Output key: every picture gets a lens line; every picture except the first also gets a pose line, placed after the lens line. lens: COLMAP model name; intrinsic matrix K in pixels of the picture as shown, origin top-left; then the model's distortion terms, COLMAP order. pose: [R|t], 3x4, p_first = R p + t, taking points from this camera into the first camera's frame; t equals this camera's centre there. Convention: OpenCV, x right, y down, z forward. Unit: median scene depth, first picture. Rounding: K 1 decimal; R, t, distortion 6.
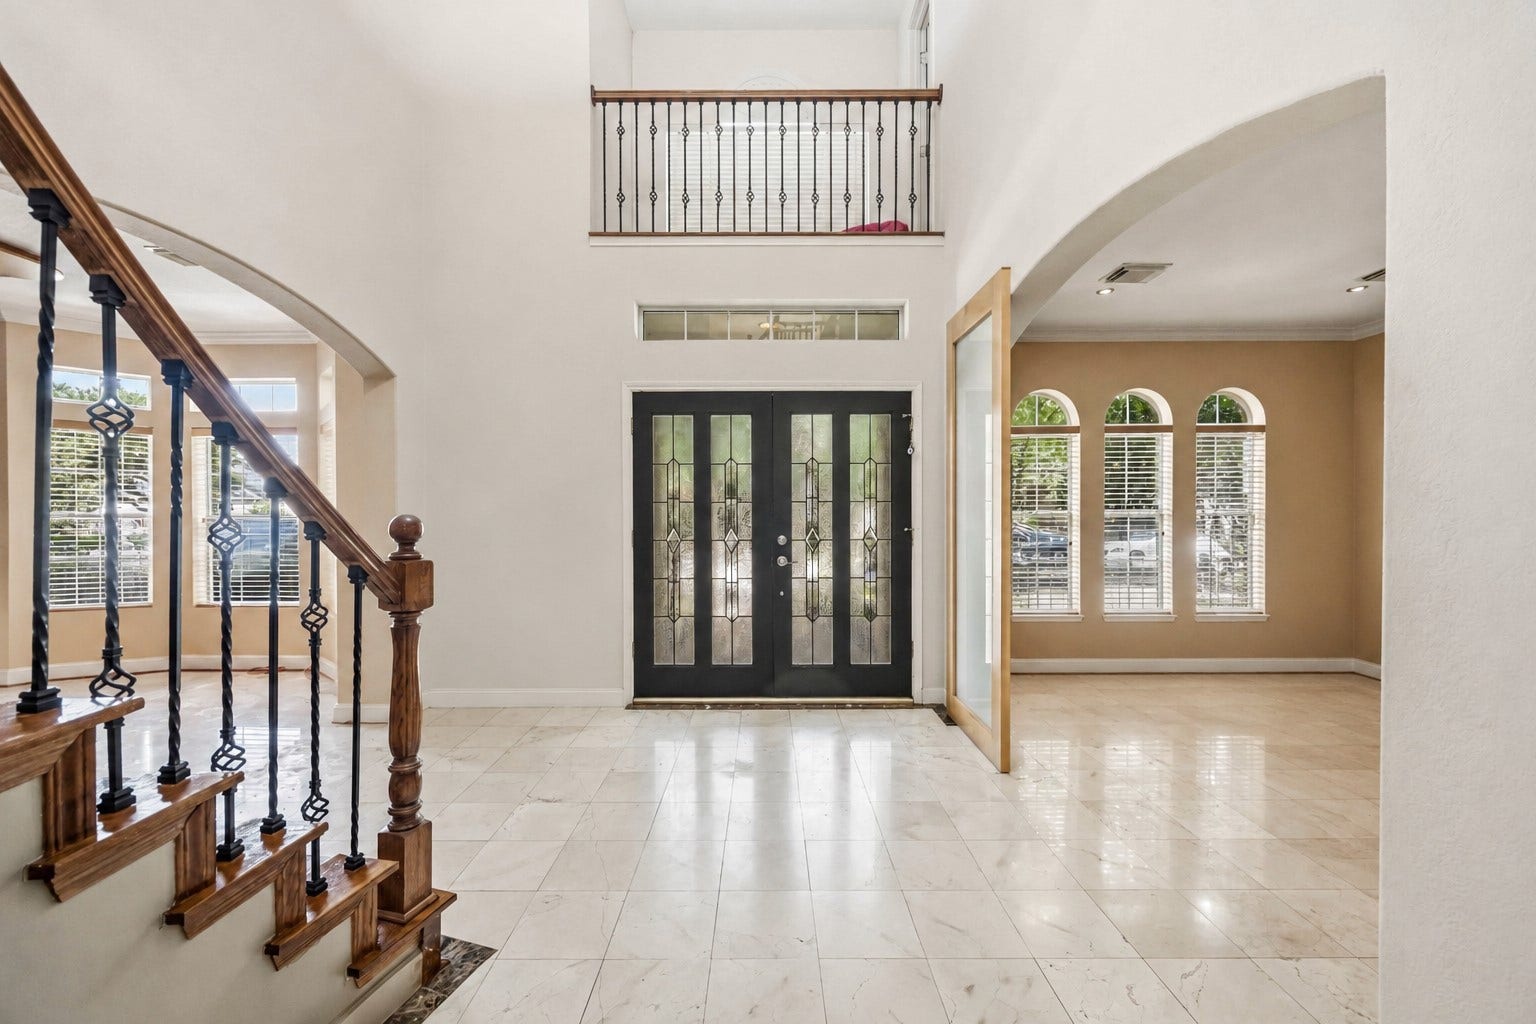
lens RADIAL K [[582.2, 0, 768.0], [0, 582.2, 512.0], [0, 0, 1]] dist [0.027149, 0.000052]
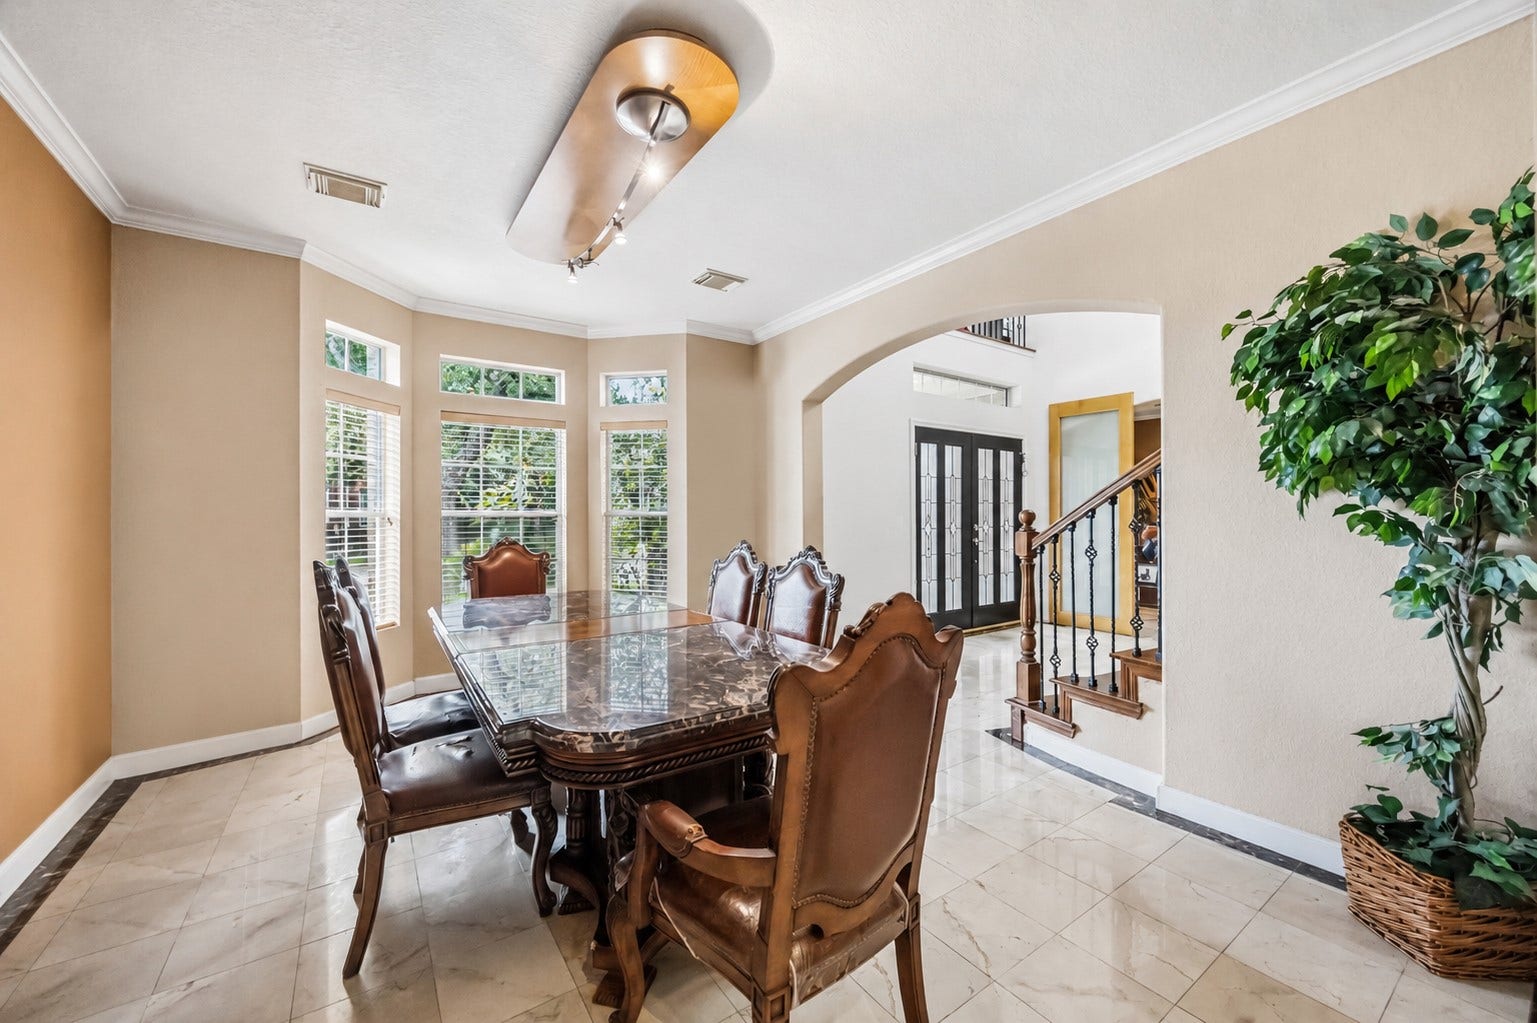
lens RADIAL K [[601.0, 0, 771.1], [0, 601.0, 525.2], [0, 0, 1]] dist [0.001164, 0.000093]
pose [[0.819249, -0.003274, 0.573429, -1.353290], [0.005425, 0.999983, -0.002042, 0.042591], [-0.573413, 0.004784, 0.819253, -0.010773]]
